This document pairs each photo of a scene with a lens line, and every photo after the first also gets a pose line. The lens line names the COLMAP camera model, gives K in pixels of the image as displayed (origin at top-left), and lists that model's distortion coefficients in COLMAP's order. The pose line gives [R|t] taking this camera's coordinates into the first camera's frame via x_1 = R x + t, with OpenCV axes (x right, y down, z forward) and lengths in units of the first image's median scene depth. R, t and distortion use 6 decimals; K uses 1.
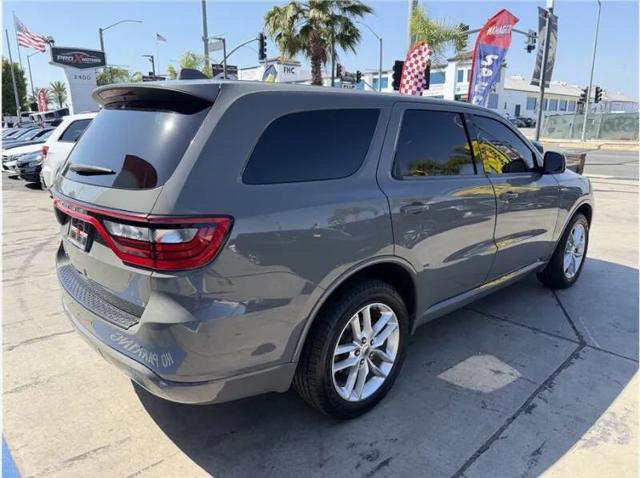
lens RADIAL K [[455.3, 0, 323.7], [0, 455.3, 240.1], [0, 0, 1]] dist [0.010064, -0.016641]
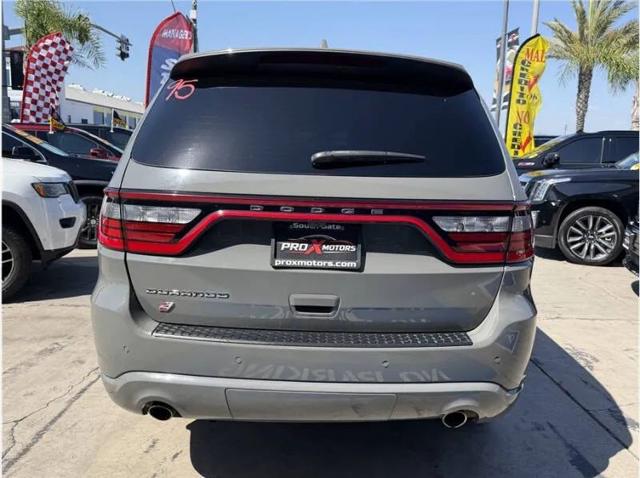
lens RADIAL K [[559.8, 0, 321.7], [0, 559.8, 230.3], [0, 0, 1]] dist [0.028001, -0.046601]
pose [[0.686432, -0.083107, 0.722429, -0.304417], [0.151226, 0.988043, -0.030028, -0.004596], [-0.711296, 0.129862, 0.690792, 0.104061]]
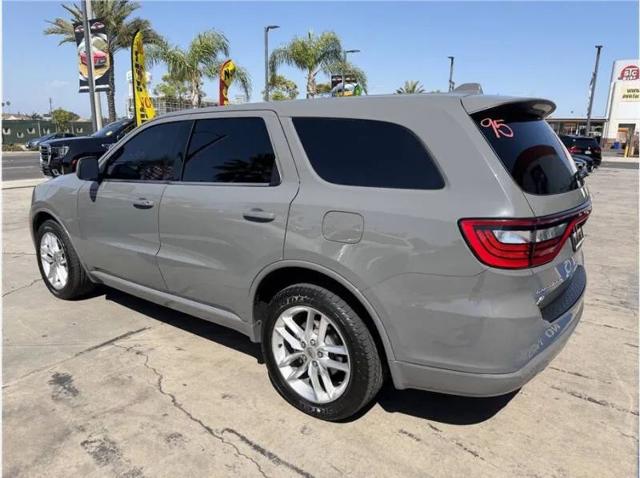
lens RADIAL K [[455.3, 0, 322.7], [0, 455.3, 237.7], [0, 0, 1]] dist [0.010064, -0.016641]
pose [[-0.186523, -0.227455, 0.955758, -0.392167], [0.229437, 0.935845, 0.267493, -0.118208], [-0.955284, 0.269180, -0.122370, 0.457438]]
